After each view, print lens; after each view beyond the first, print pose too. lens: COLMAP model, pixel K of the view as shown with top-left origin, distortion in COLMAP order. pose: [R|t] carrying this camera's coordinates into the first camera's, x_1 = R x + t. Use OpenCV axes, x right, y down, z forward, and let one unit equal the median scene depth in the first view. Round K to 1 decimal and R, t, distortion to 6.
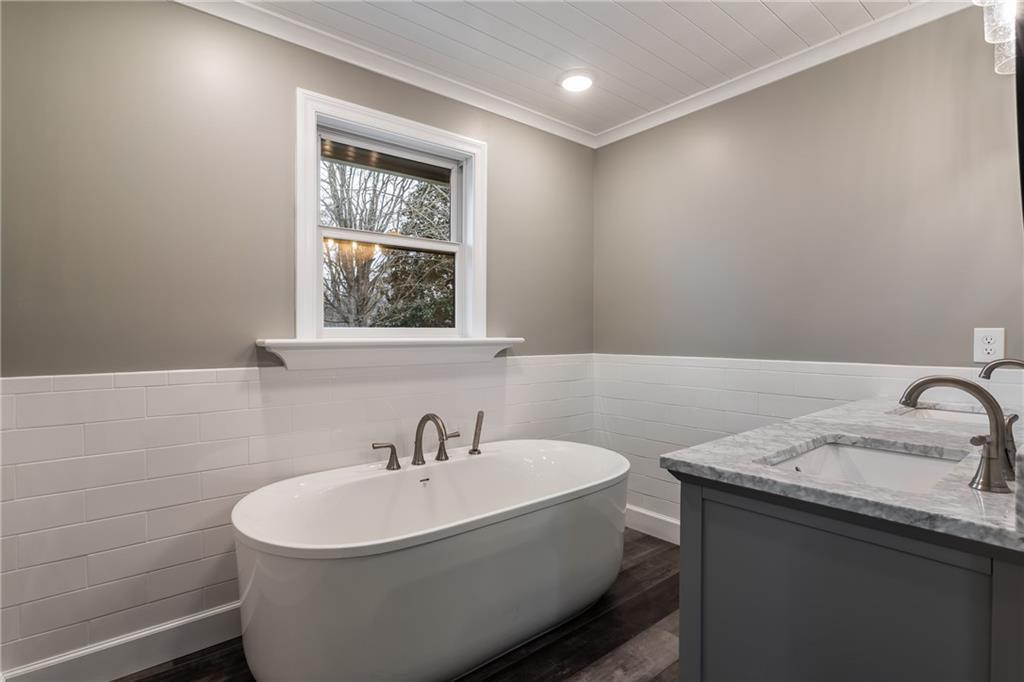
lens RADIAL K [[509.8, 0, 515.3], [0, 509.8, 338.9], [0, 0, 1]] dist [-0.034411, 0.016581]
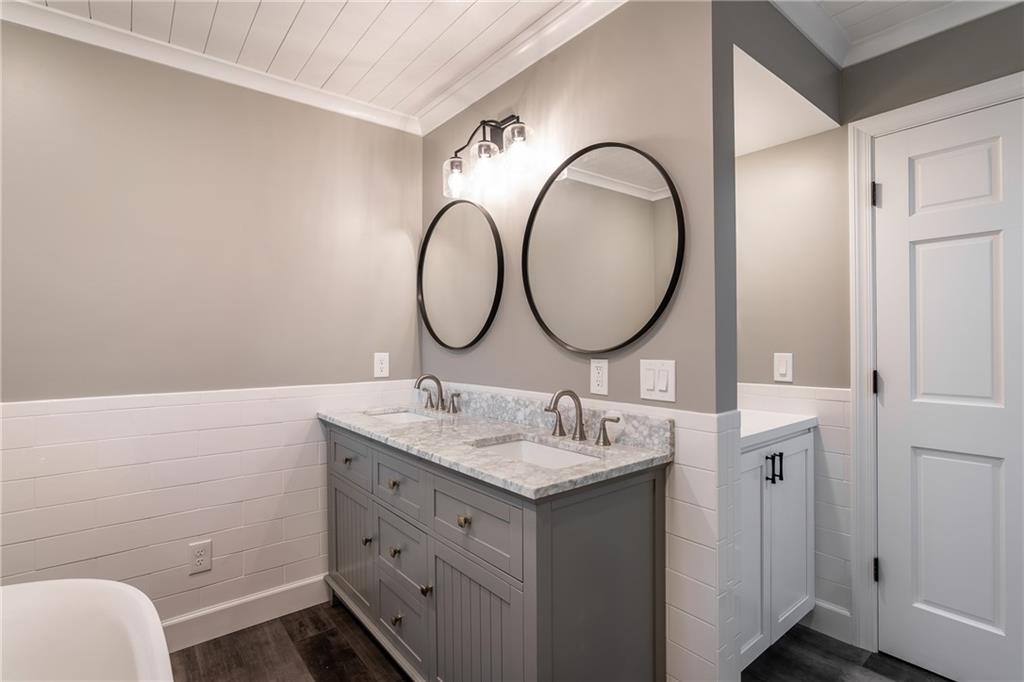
lens RADIAL K [[488.7, 0, 514.3], [0, 488.7, 338.8], [0, 0, 1]] dist [-0.033272, 0.013621]
pose [[0.007267, 0.009117, 0.999932, -0.940236], [0.008672, 0.999920, -0.009180, -0.097765], [-0.999936, 0.008738, 0.007188, 1.287917]]
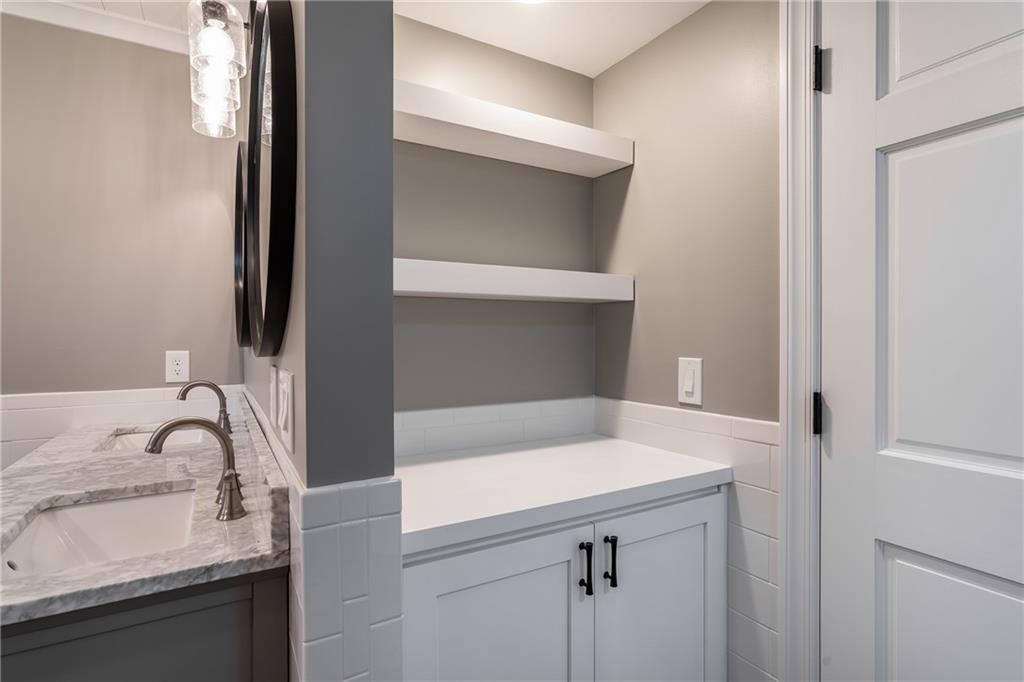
lens RADIAL K [[509.8, 0, 515.3], [0, 509.8, 338.9], [0, 0, 1]] dist [-0.034411, 0.016581]
pose [[0.158737, -0.002982, 0.987316, -0.074957], [0.004853, 0.999986, 0.002240, -0.099664], [-0.987309, 0.004435, 0.158749, 0.180324]]
